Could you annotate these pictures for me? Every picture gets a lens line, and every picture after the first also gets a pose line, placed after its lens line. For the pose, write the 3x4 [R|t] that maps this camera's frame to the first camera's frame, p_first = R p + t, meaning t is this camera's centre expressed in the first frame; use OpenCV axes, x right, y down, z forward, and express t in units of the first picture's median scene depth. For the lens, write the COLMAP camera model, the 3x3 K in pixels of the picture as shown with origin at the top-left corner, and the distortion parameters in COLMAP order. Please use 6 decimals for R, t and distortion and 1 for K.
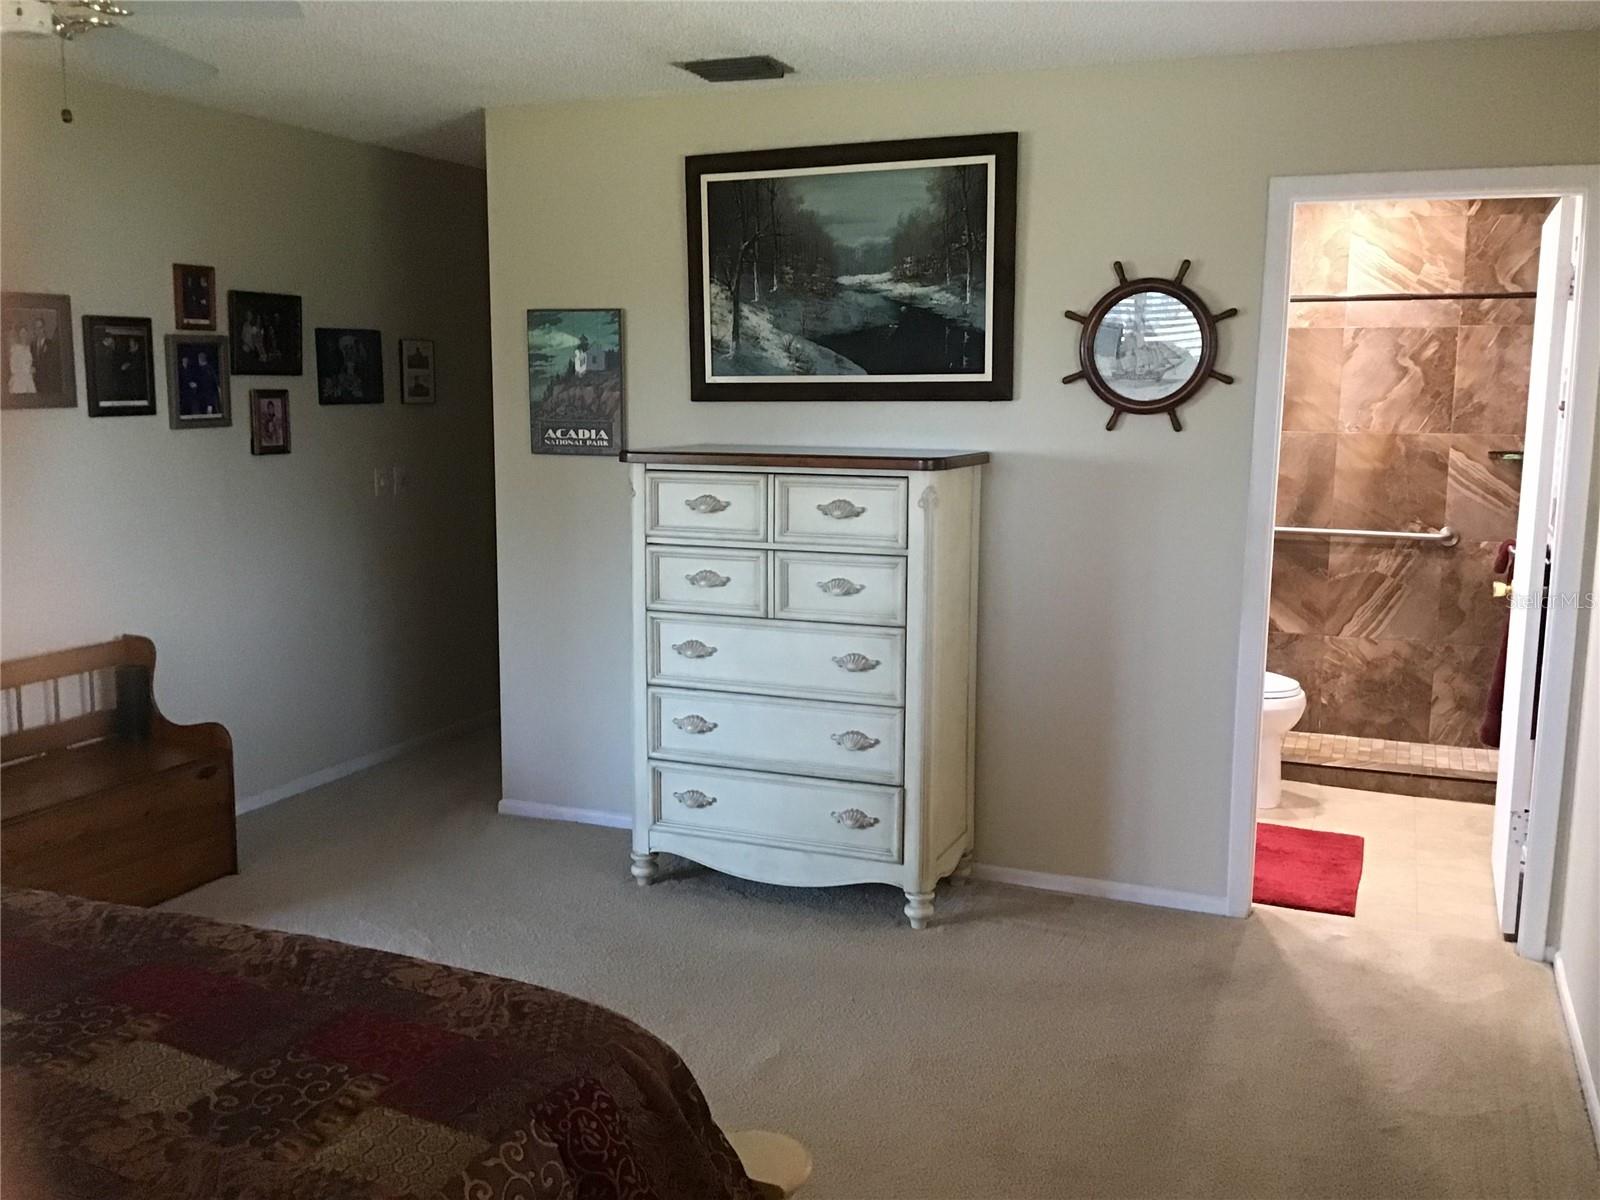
lens RADIAL K [[1470.2, 0, 785.5], [0, 1470.2, 596.0], [0, 0, 1]] dist [0.013145, 0.000000]
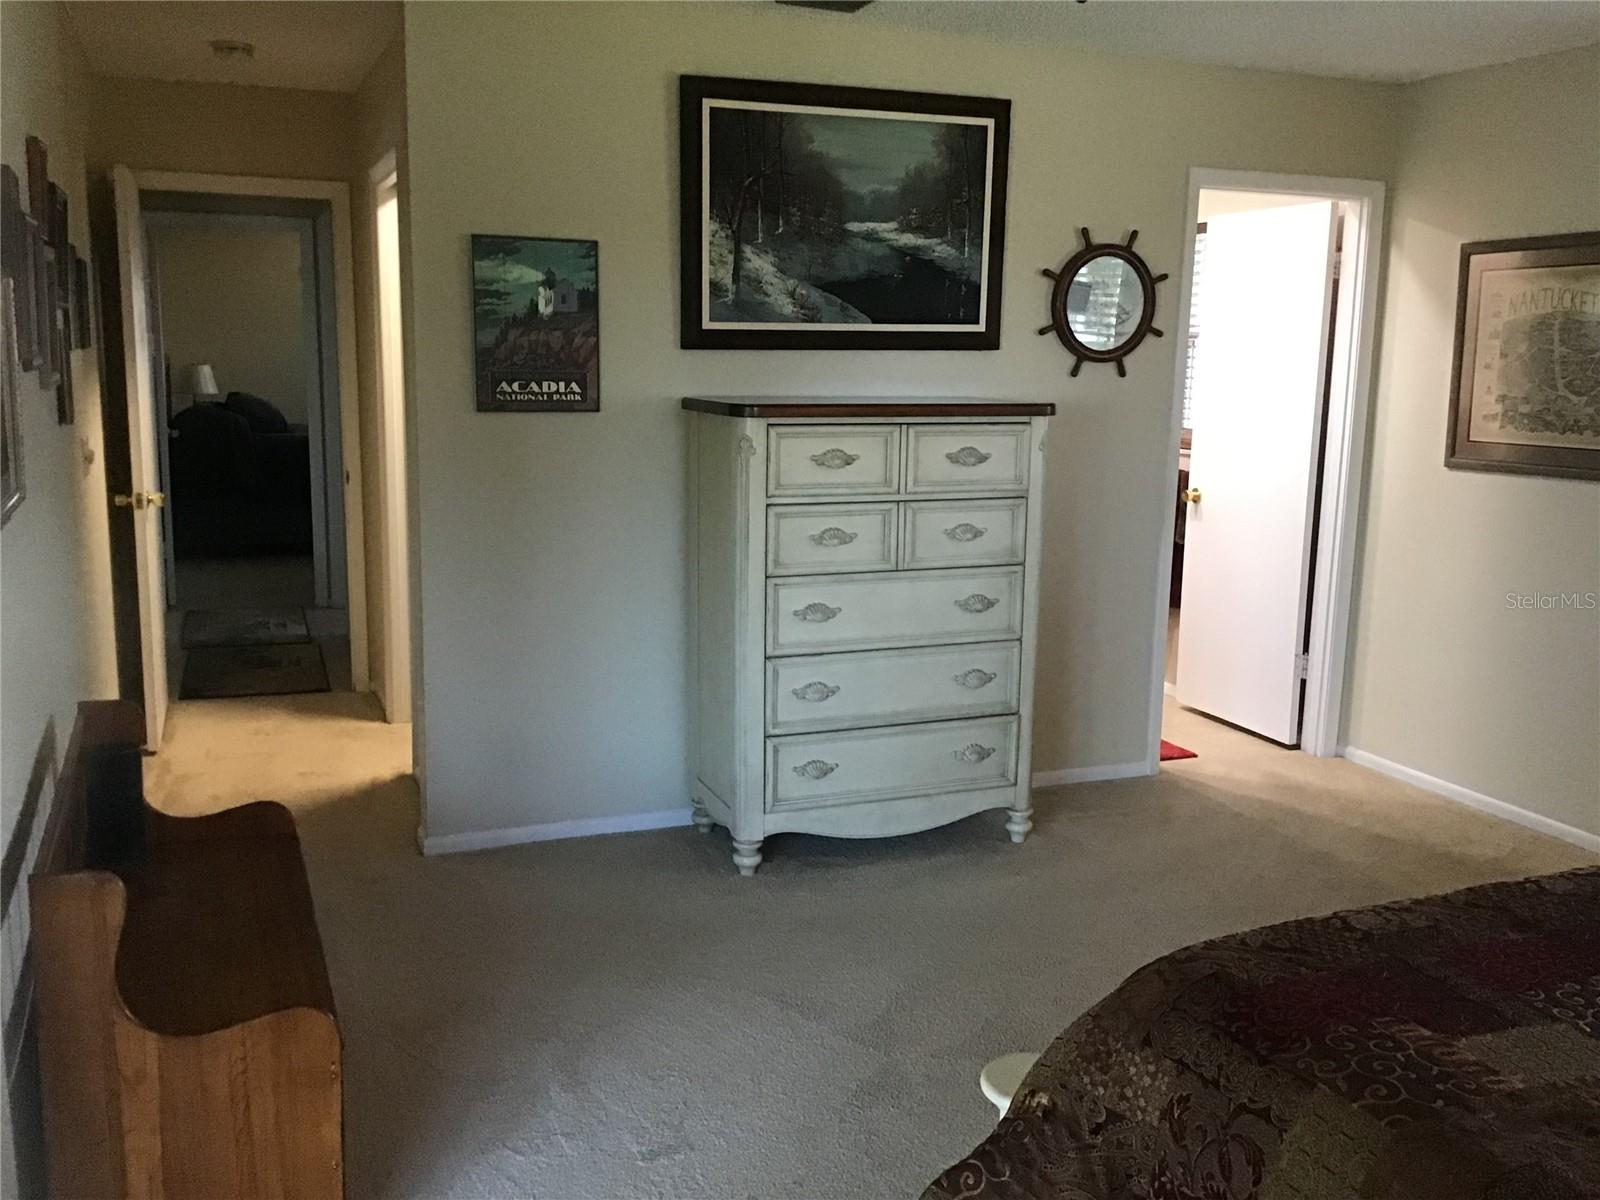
lens RADIAL K [[1470.2, 0, 801.2], [0, 1470.2, 609.2], [0, 0, 1]] dist [0.013145, 0.000000]
pose [[0.706866, -0.119611, 0.697162, -0.770613], [0.087734, 0.992814, 0.081380, -0.046419], [-0.701886, 0.003640, 0.712280, 0.348498]]
